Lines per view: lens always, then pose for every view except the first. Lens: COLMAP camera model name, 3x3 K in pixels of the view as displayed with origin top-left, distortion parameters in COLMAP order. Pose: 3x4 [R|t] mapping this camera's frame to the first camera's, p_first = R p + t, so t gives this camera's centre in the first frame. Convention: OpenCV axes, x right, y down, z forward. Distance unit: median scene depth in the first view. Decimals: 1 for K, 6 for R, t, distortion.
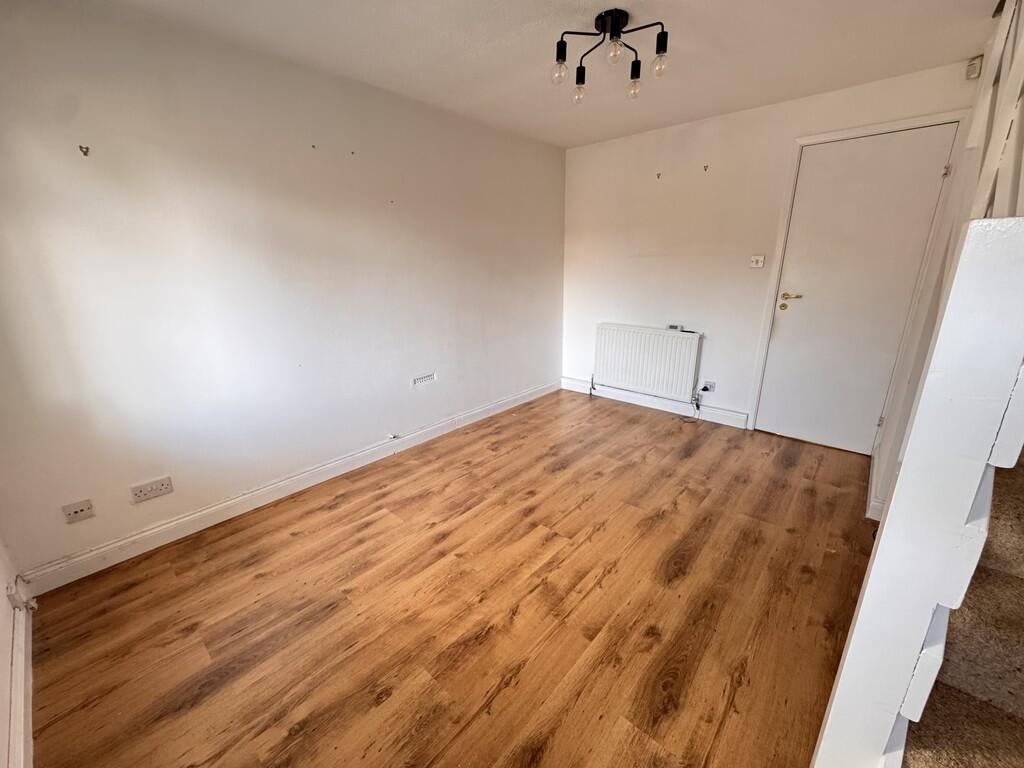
lens RADIAL K [[411.3, 0, 513.6], [0, 411.3, 384.7], [0, 0, 1]] dist [-0.003687, 0.000404]
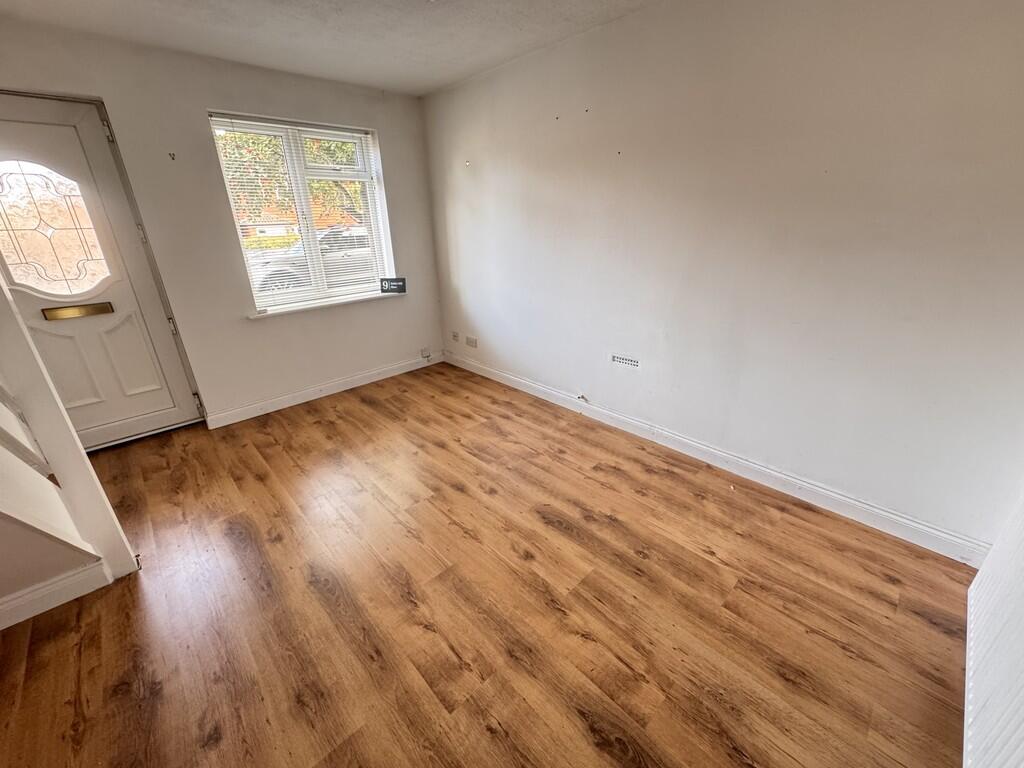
lens RADIAL K [[411.3, 0, 513.6], [0, 411.3, 384.7], [0, 0, 1]] dist [-0.003687, 0.000404]
pose [[-0.080100, 0.392568, -0.916228, 0.783017], [-0.268555, 0.876694, 0.399107, -0.320538], [0.959928, 0.278026, 0.035203, 0.950994]]
